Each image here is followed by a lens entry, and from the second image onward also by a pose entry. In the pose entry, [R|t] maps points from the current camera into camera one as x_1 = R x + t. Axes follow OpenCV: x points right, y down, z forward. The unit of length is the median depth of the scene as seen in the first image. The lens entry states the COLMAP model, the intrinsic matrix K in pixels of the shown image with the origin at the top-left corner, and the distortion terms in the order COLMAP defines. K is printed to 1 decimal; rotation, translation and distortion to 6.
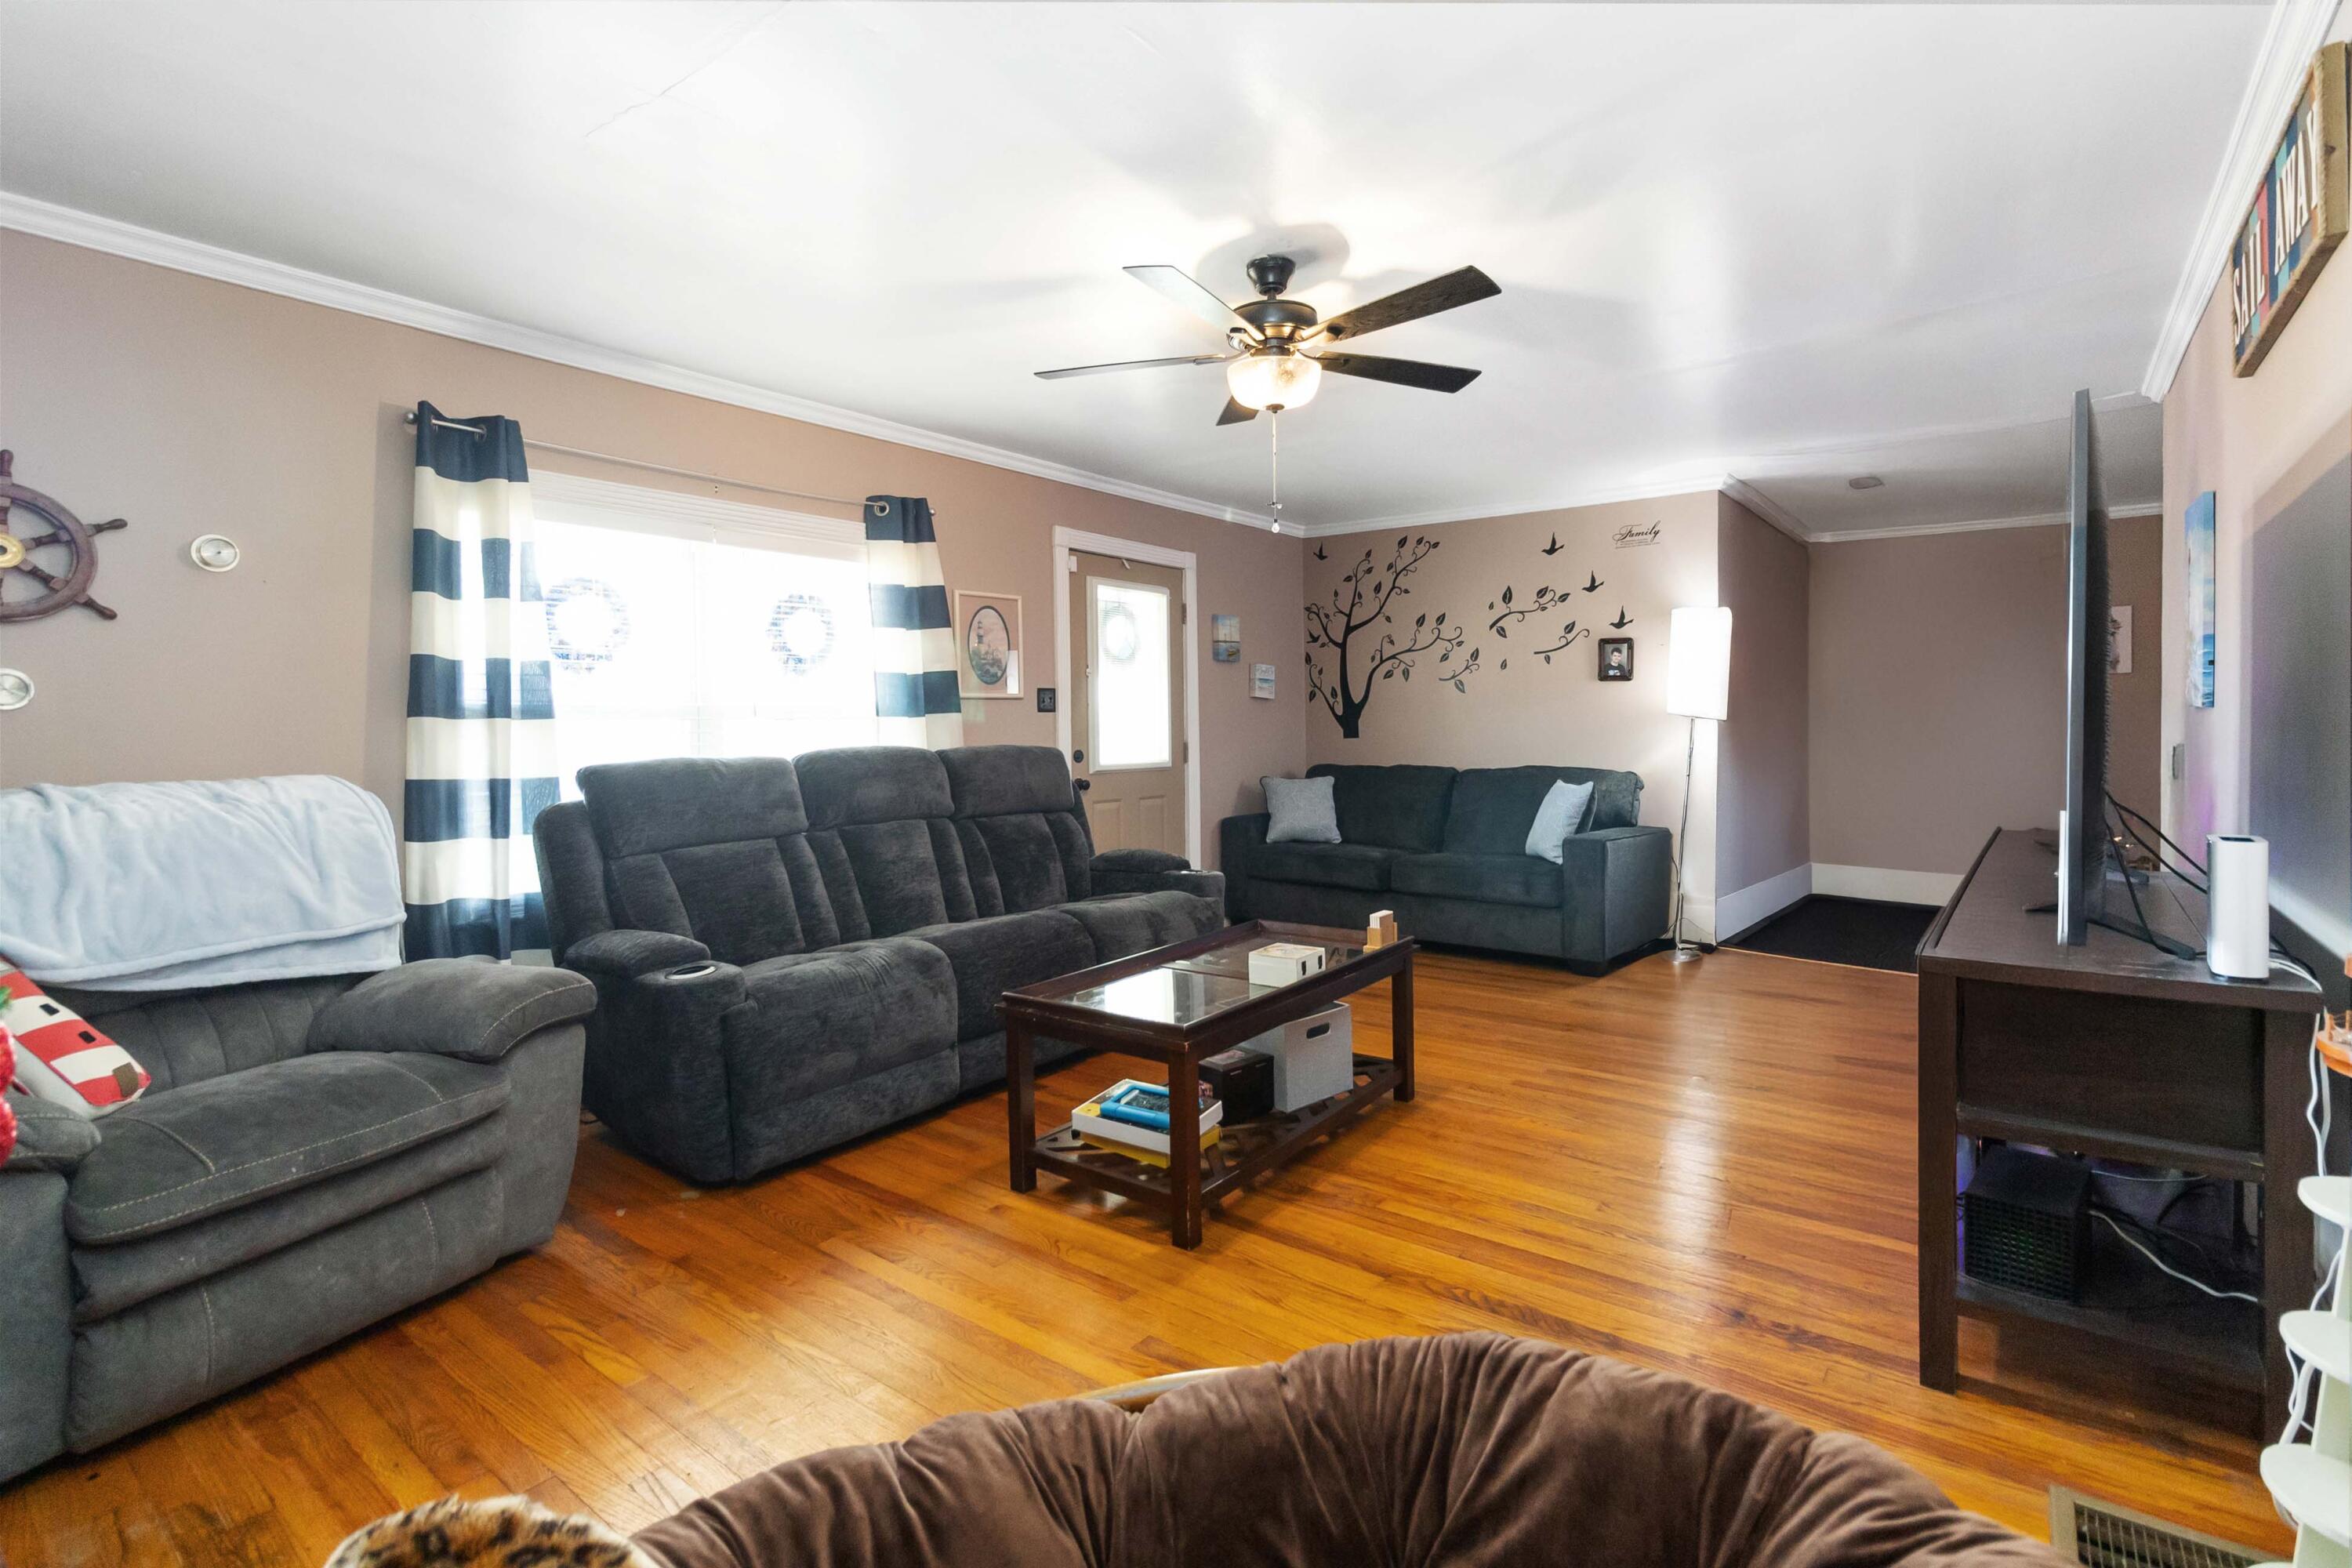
lens RADIAL K [[1099.2, 0, 1164.3], [0, 1099.2, 746.2], [0, 0, 1]] dist [-0.001469, 0.002042]
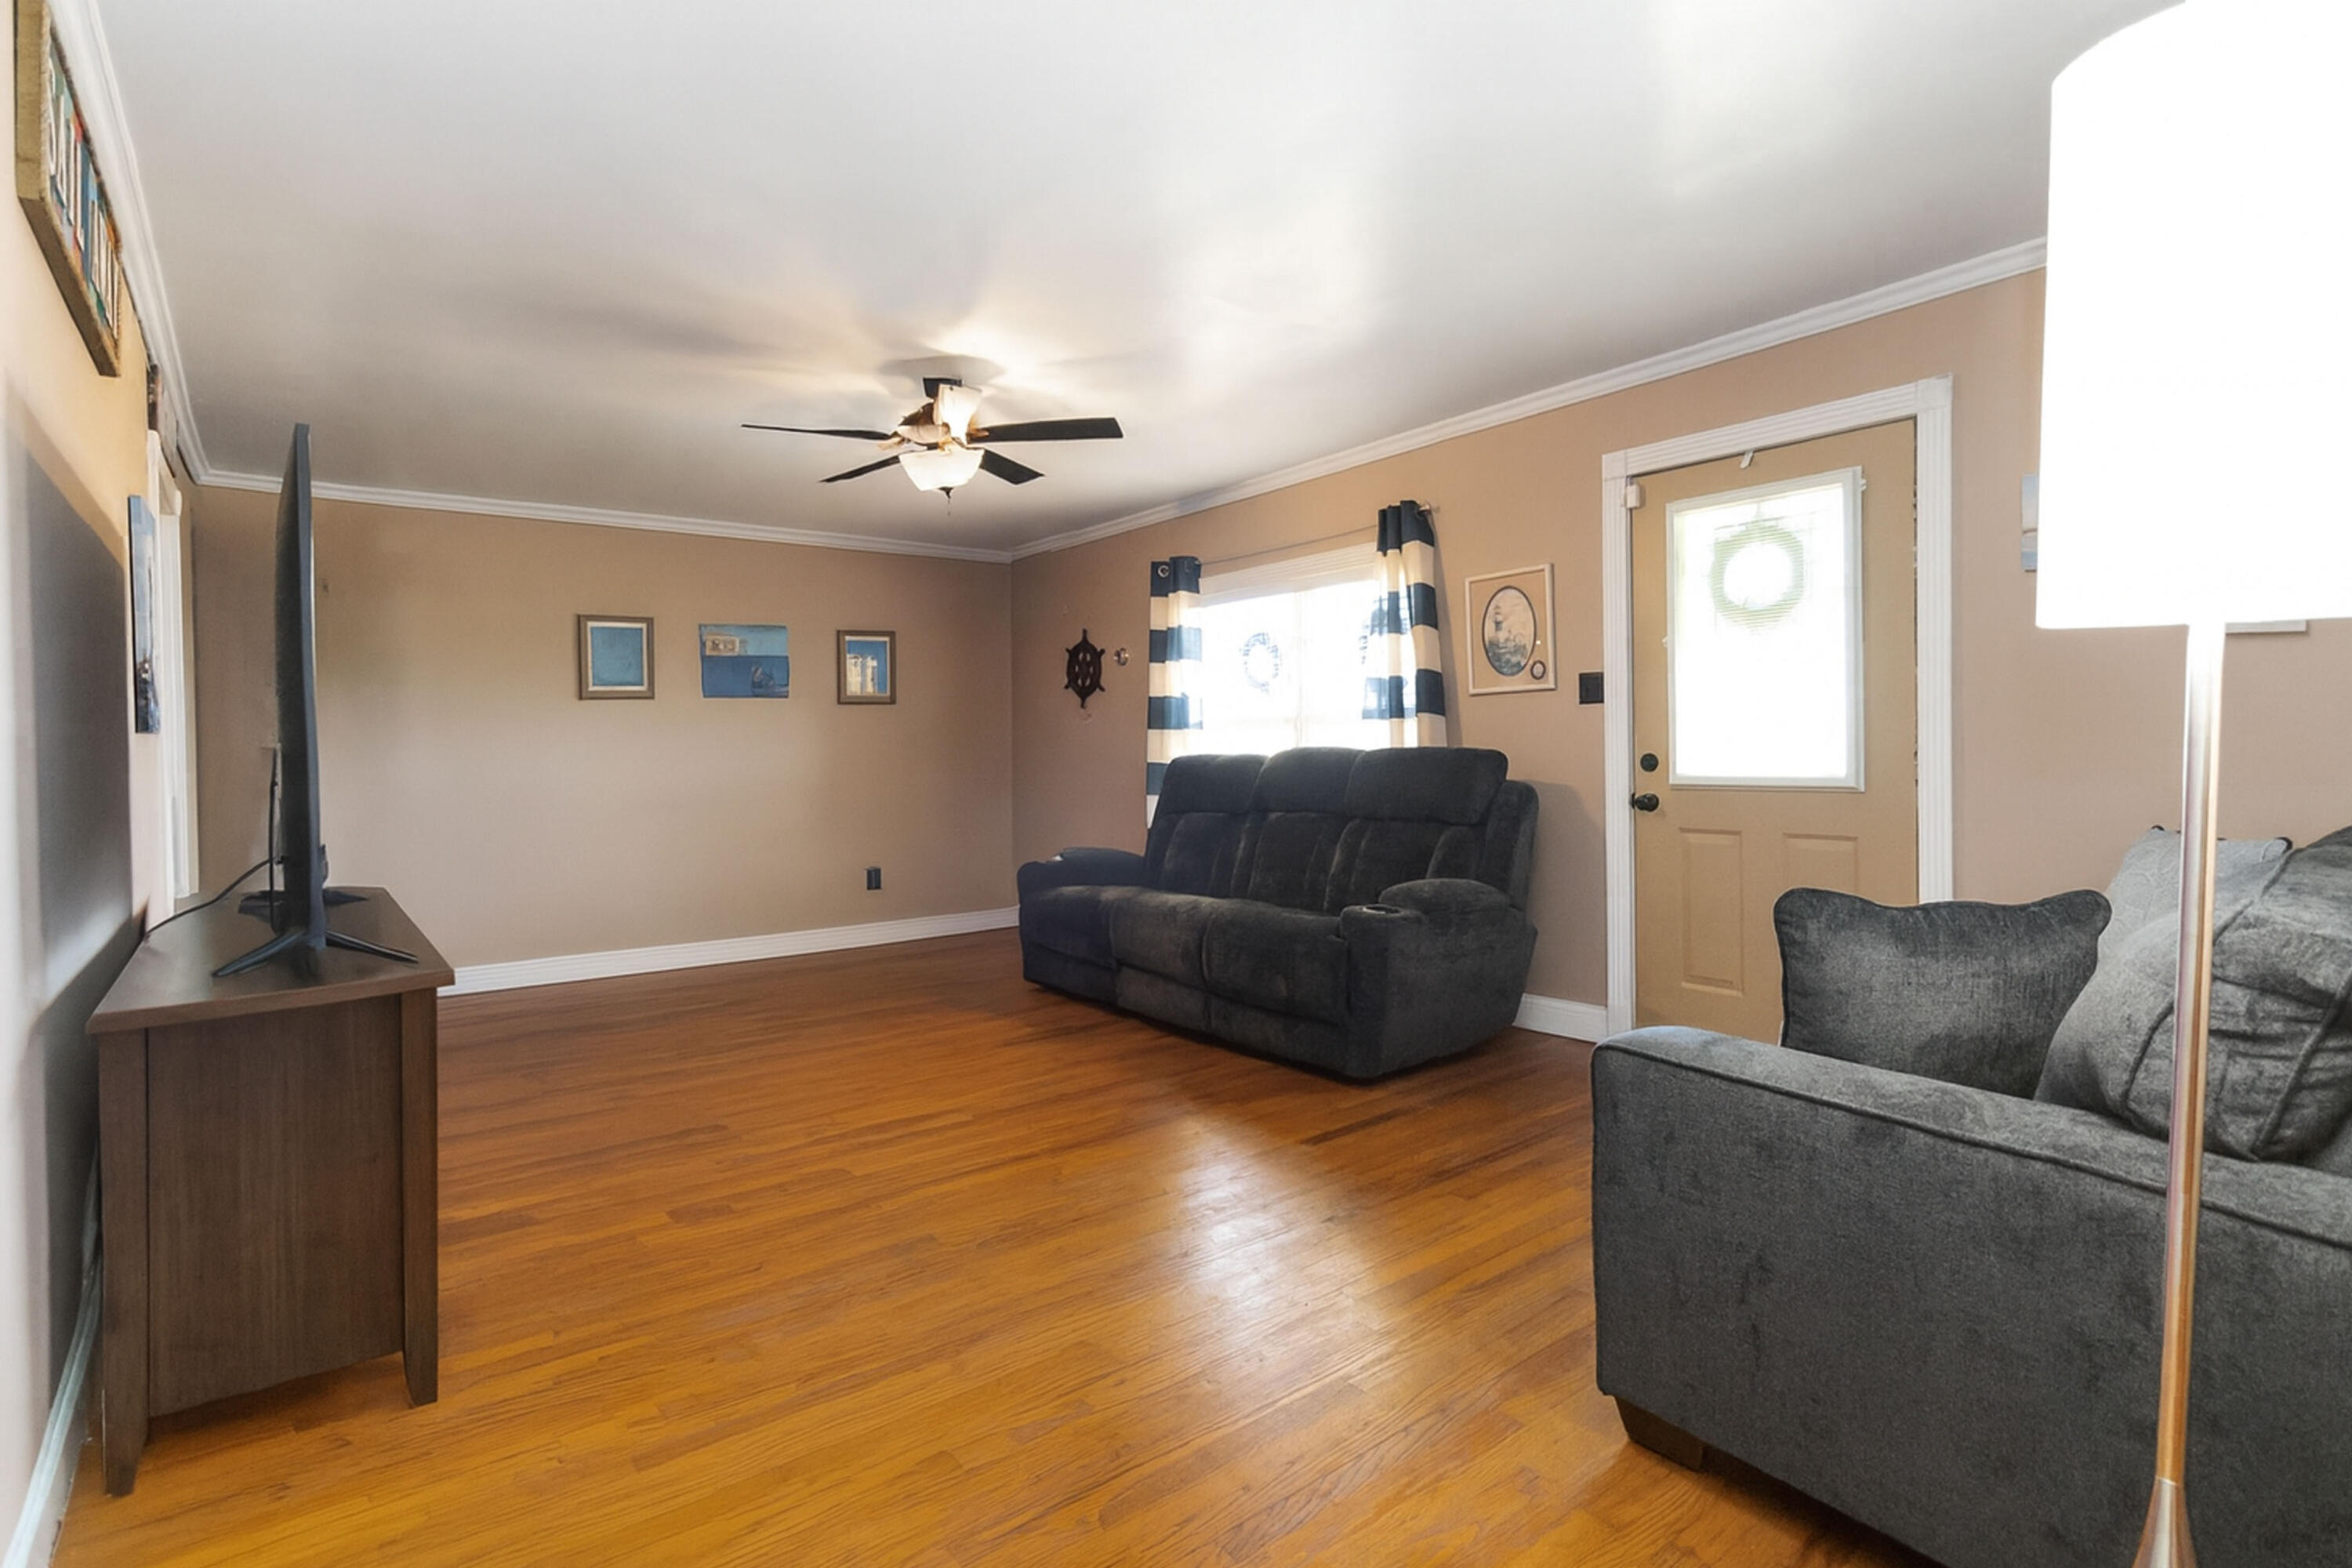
lens RADIAL K [[1099.2, 0, 1175.7], [0, 1099.2, 773.3], [0, 0, 1]] dist [-0.001469, 0.002042]
pose [[-0.231769, 0.023809, -0.972479, 0.795648], [-0.012521, 0.999545, 0.027456, -0.001168], [0.972690, 0.018540, -0.231366, 1.016862]]
